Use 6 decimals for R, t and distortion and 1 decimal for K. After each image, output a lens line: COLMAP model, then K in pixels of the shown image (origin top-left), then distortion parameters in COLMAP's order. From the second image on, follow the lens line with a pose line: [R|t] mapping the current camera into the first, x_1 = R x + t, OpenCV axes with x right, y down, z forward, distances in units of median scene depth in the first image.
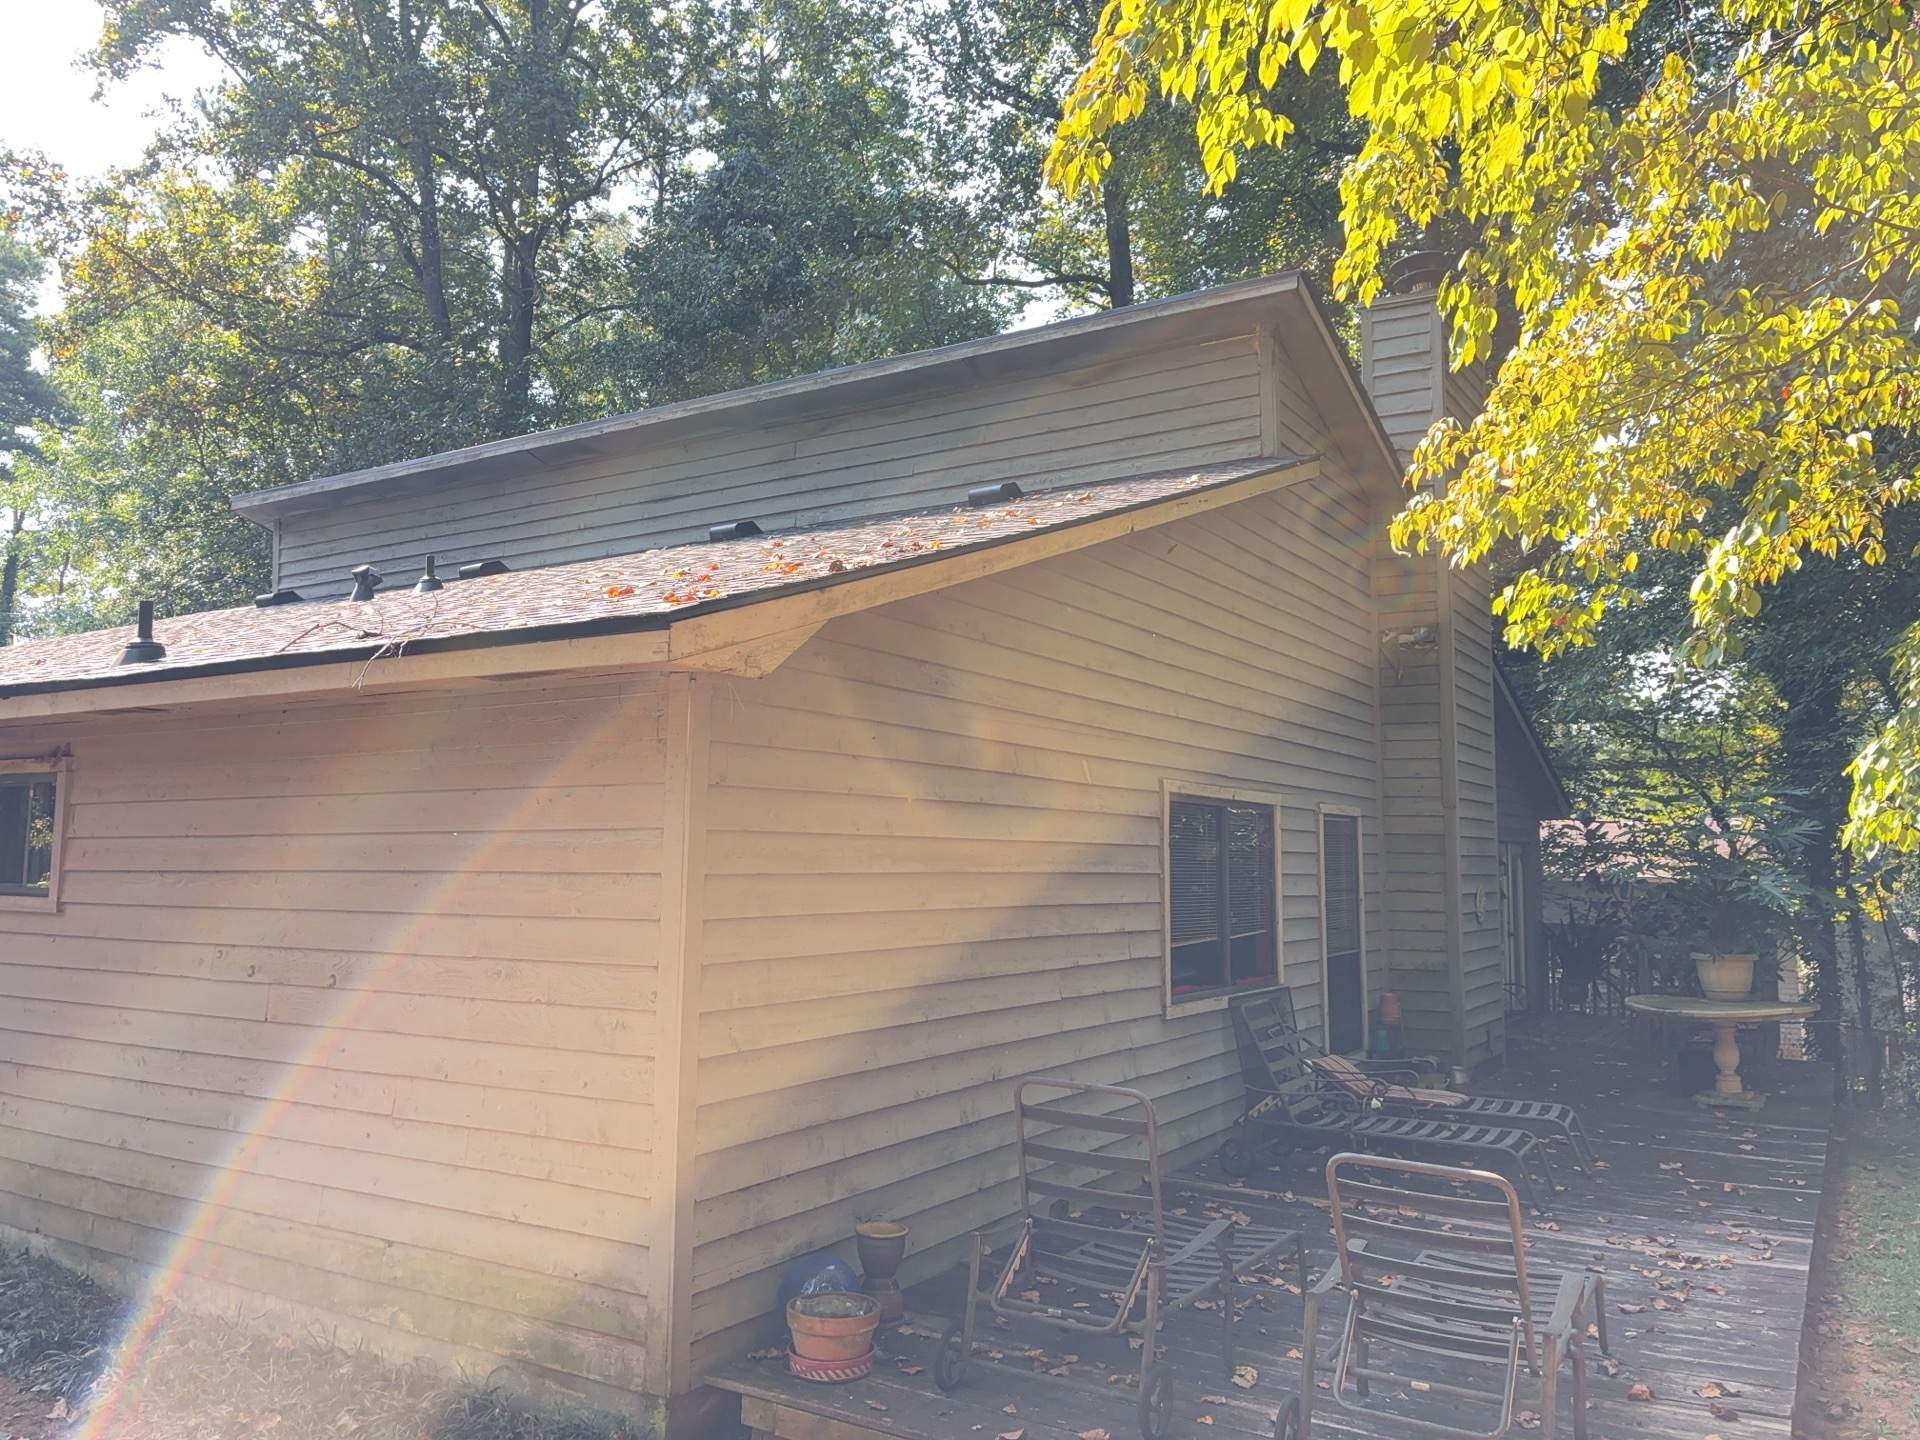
lens RADIAL K [[1441.7, 0, 975.2], [0, 1441.7, 722.4], [0, 0, 1]] dist [0.048663, -0.047439]
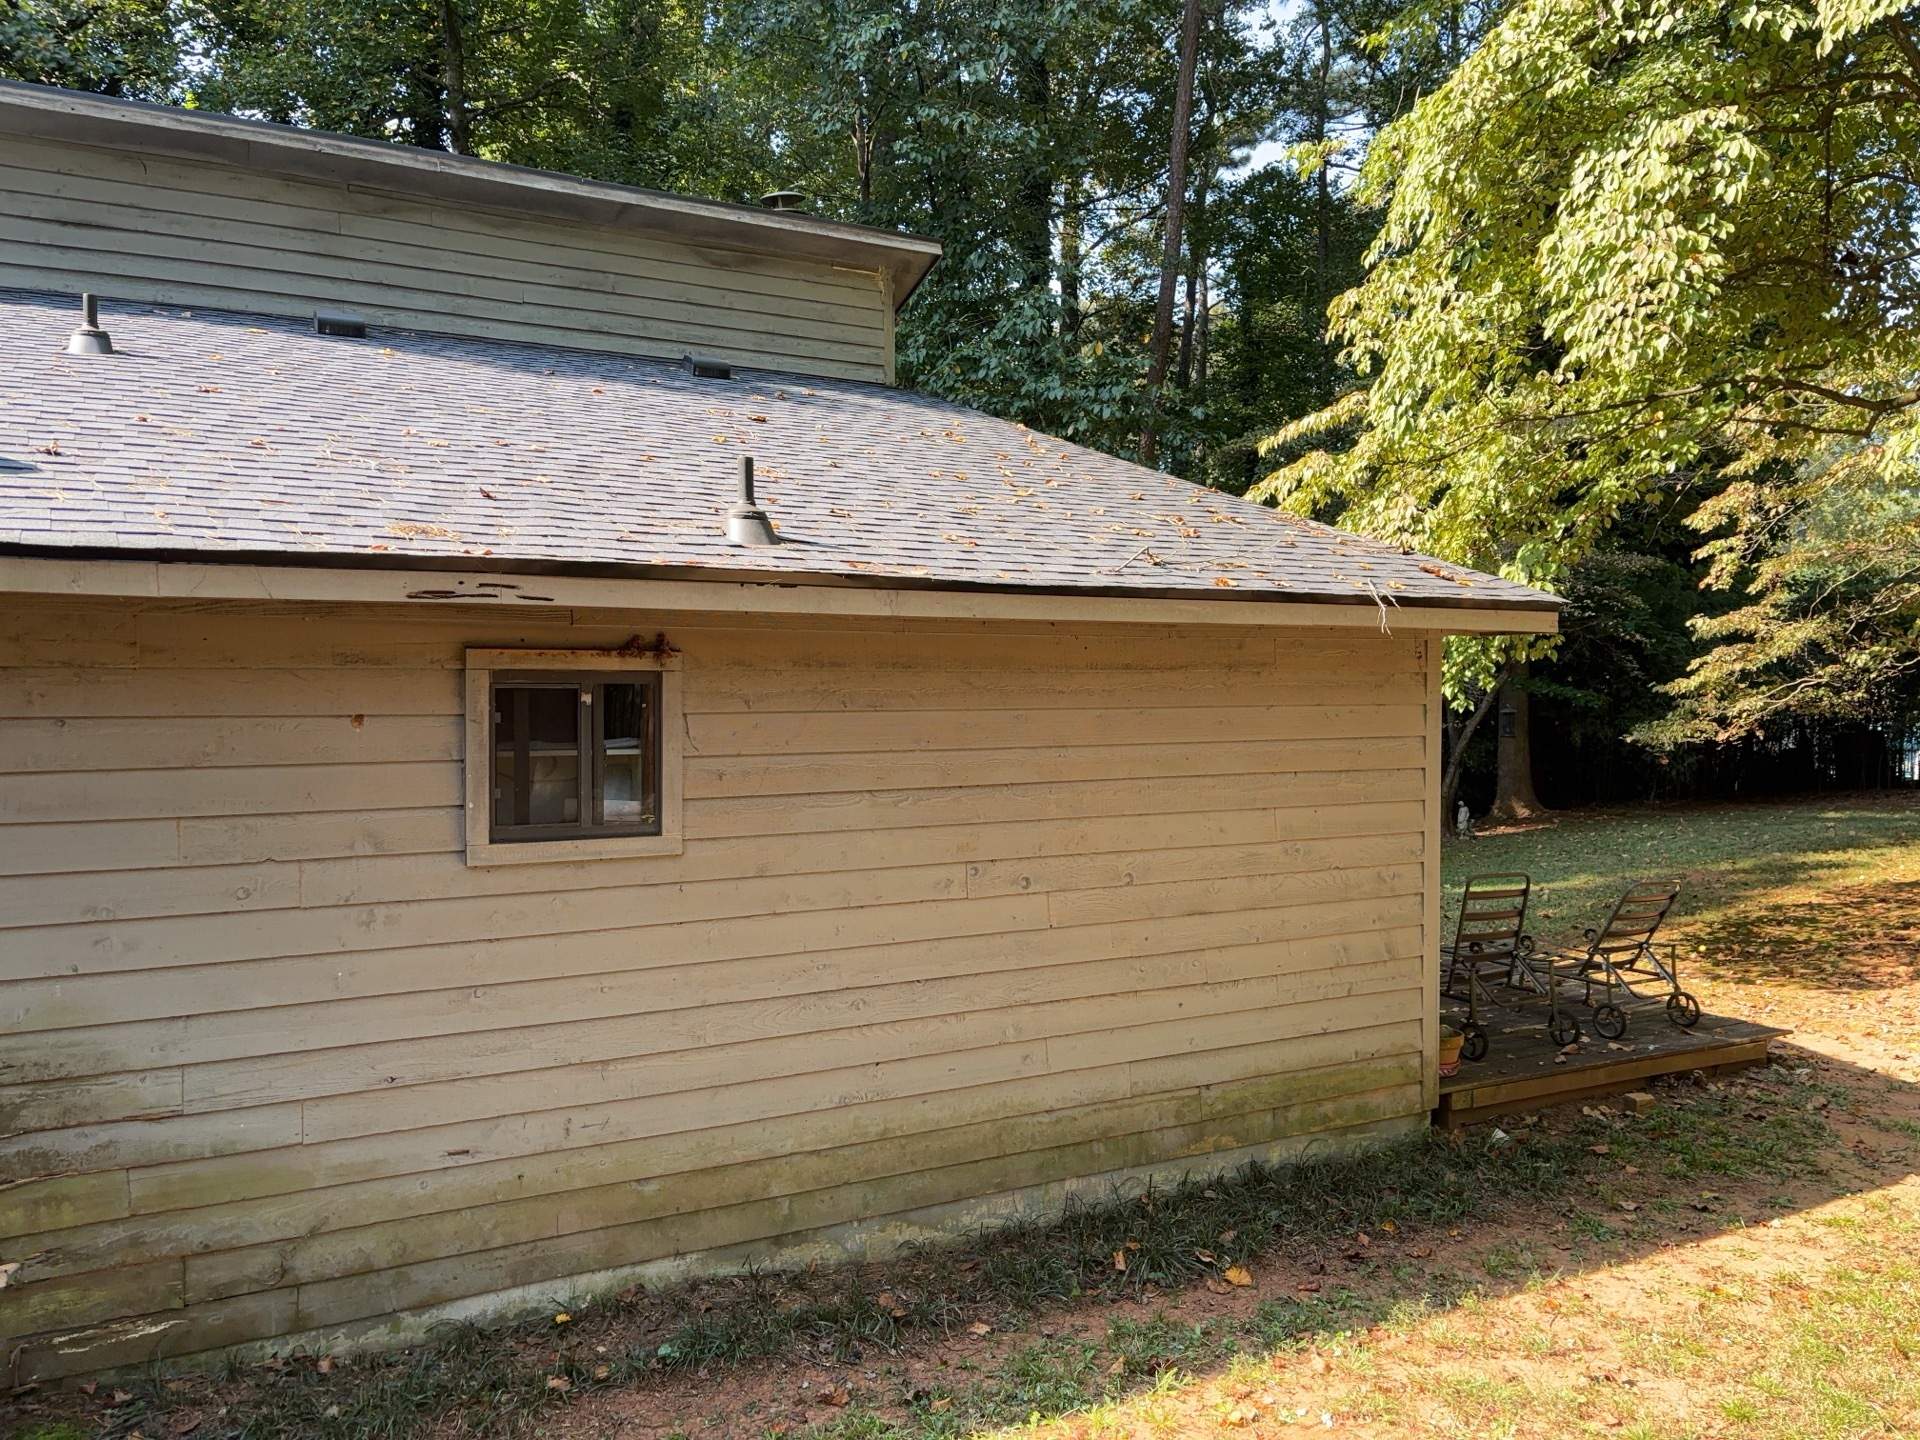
lens RADIAL K [[1573.7, 0, 960.0], [0, 1573.7, 720.0], [0, 0, 1]] dist [0.046384, -0.001860]
pose [[0.465217, -0.022261, 0.884917, -1.320655], [-0.079752, 0.994564, 0.066946, -0.008407], [-0.881597, -0.101718, 0.460912, 0.496407]]
